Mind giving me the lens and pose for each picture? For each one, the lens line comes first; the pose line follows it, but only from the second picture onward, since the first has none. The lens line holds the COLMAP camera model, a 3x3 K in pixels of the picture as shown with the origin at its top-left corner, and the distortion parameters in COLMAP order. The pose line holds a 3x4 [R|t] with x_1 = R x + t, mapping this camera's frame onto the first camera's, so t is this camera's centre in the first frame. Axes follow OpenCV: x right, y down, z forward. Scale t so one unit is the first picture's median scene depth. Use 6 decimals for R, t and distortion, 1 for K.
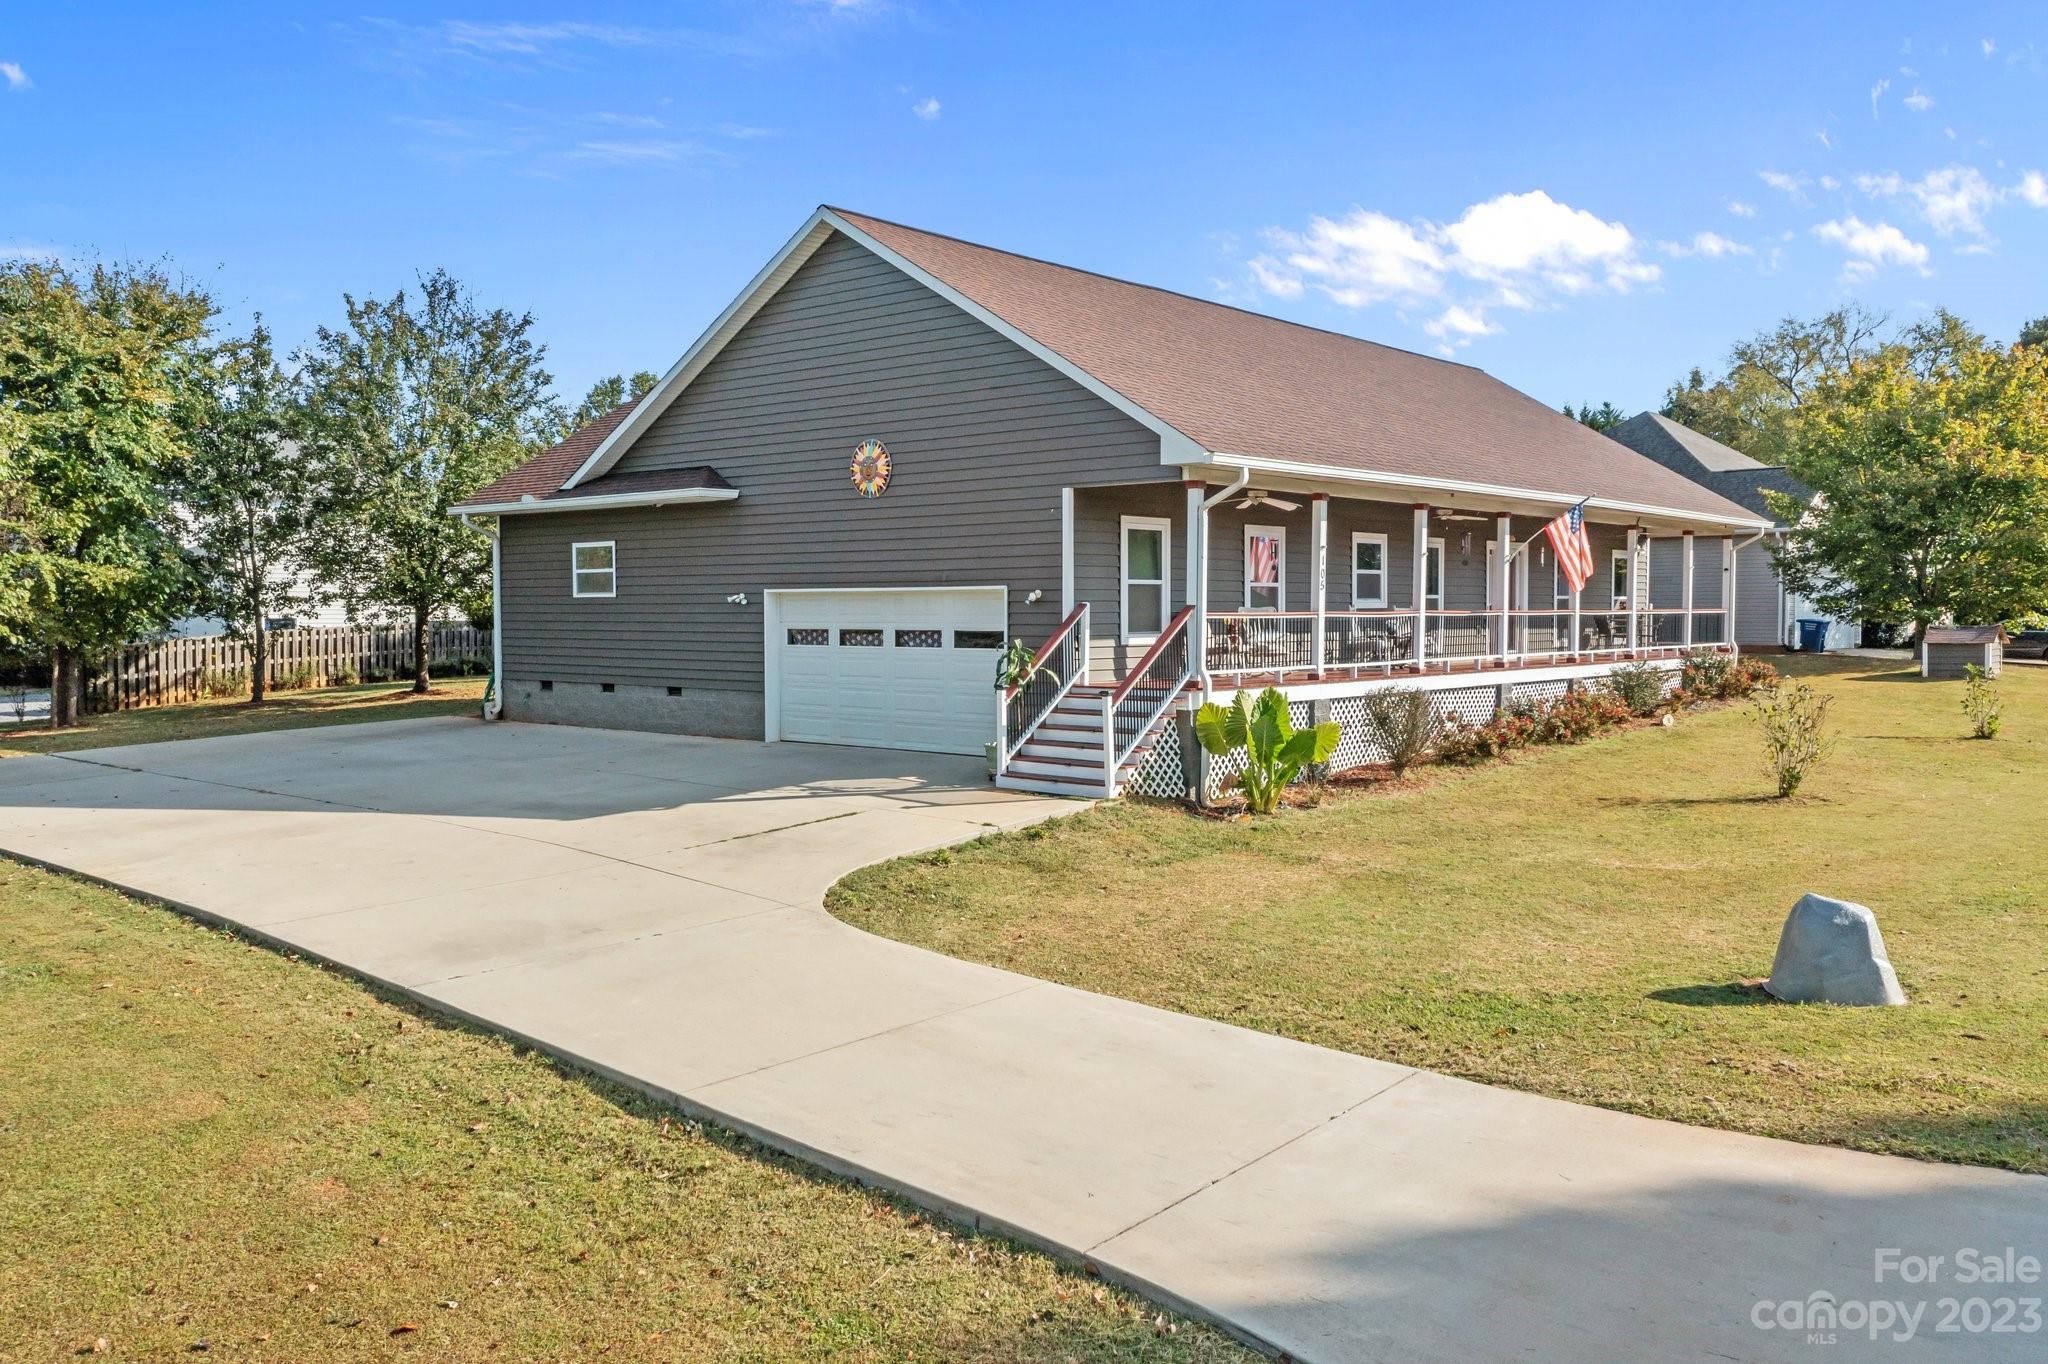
lens RADIAL K [[1626.4, 0, 1023.4], [0, 1626.4, 682.2], [0, 0, 1]] dist [0.000548, 0.000246]
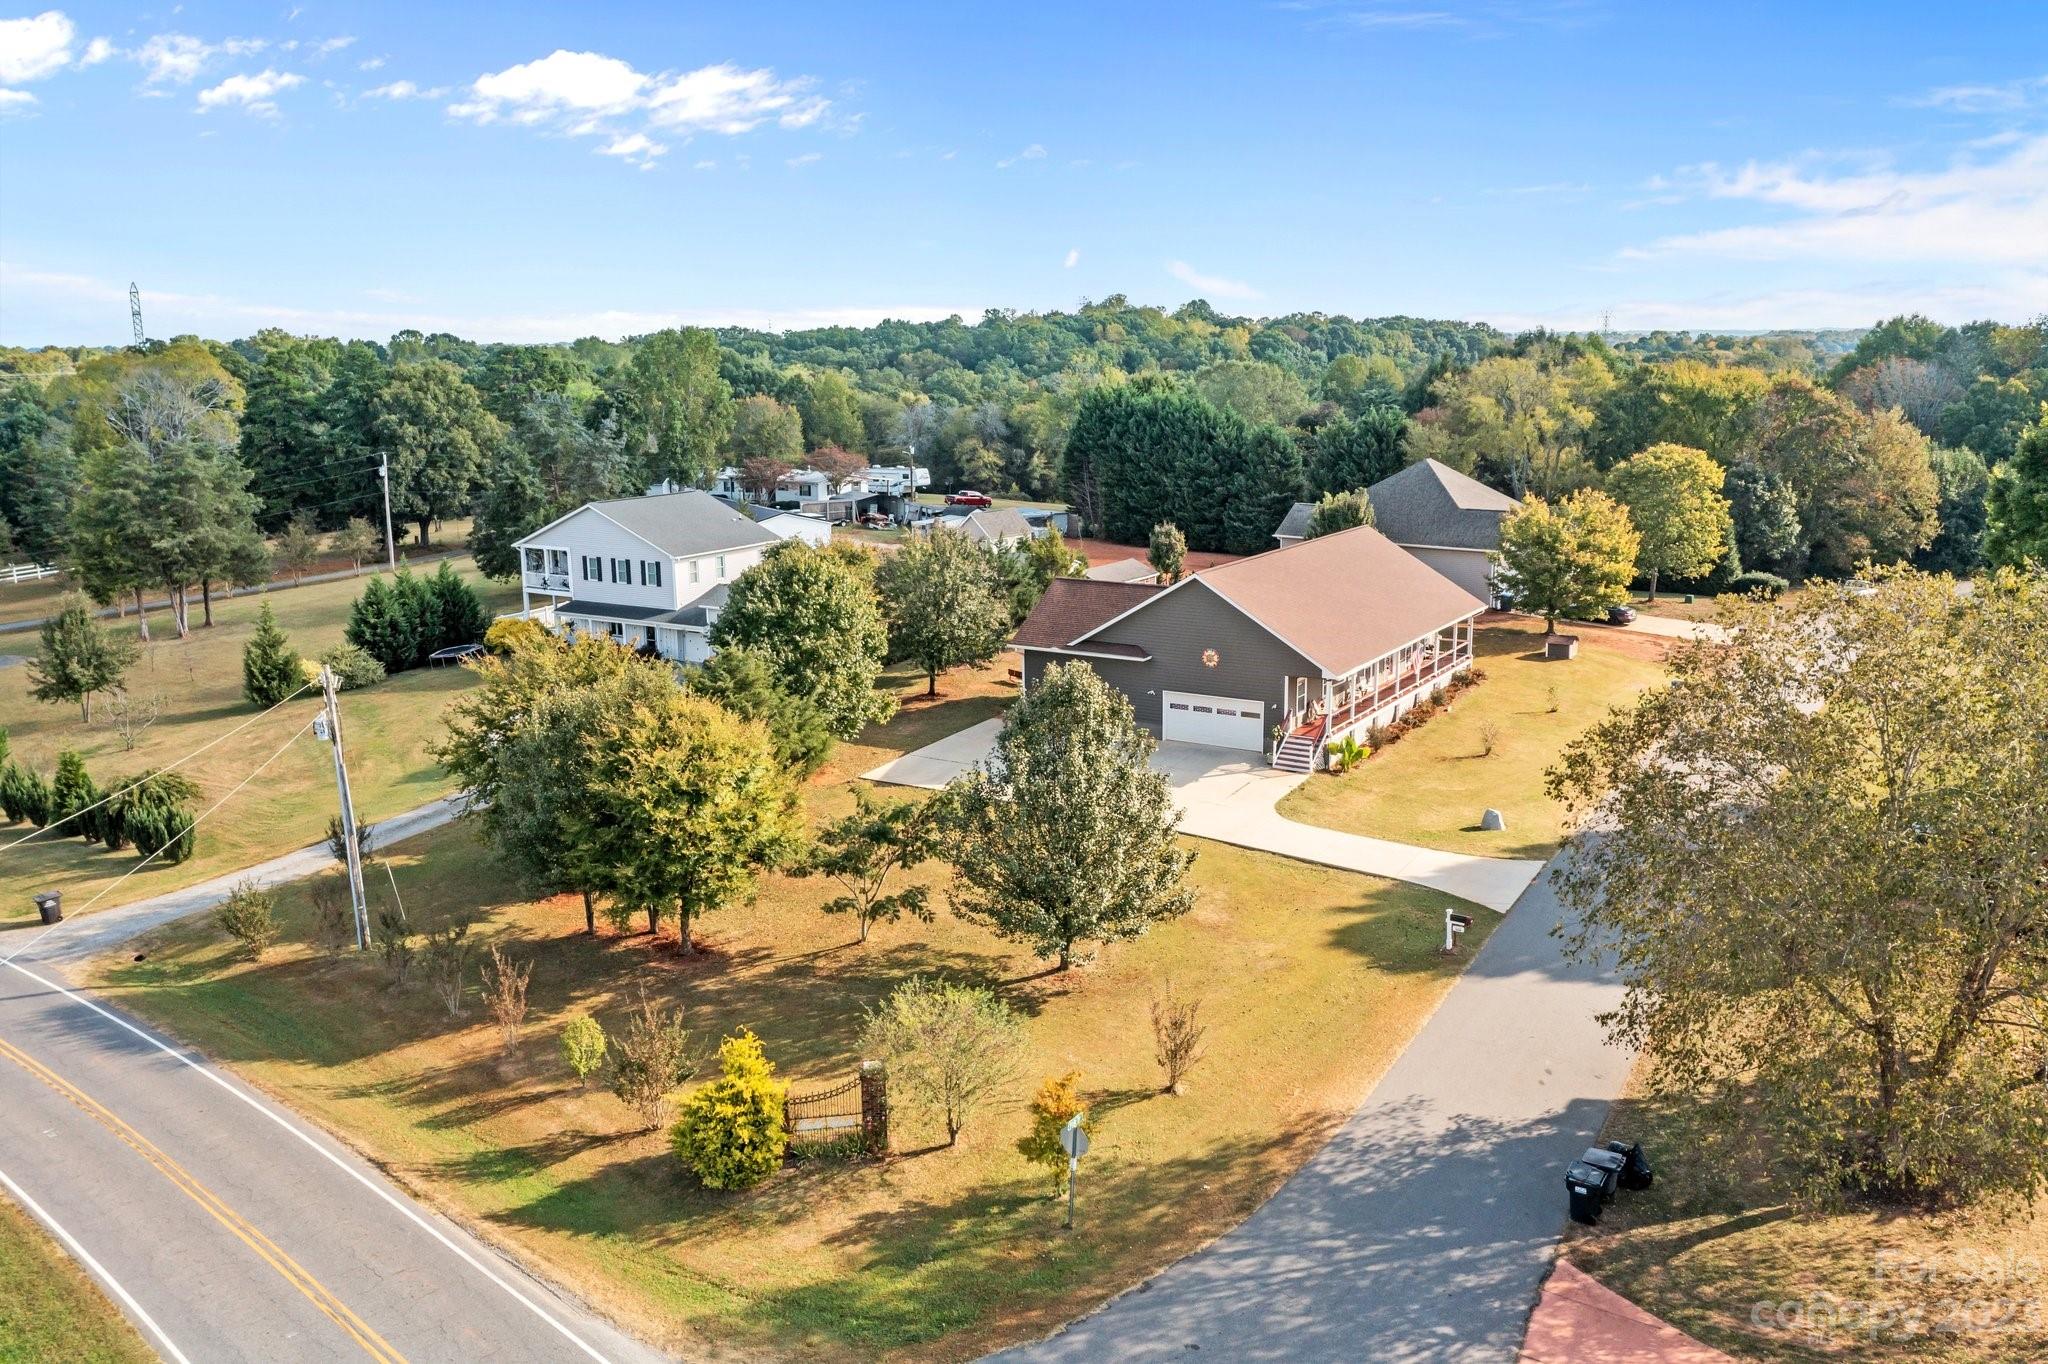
lens RADIAL K [[1626.4, 0, 1025.1], [0, 1626.4, 681.2], [0, 0, 1]] dist [0.000548, 0.000246]
pose [[0.987997, -0.040543, 0.149057, -0.963688], [0.016280, 0.986897, 0.160527, -0.628772], [-0.153612, -0.156173, 0.975712, -2.099185]]
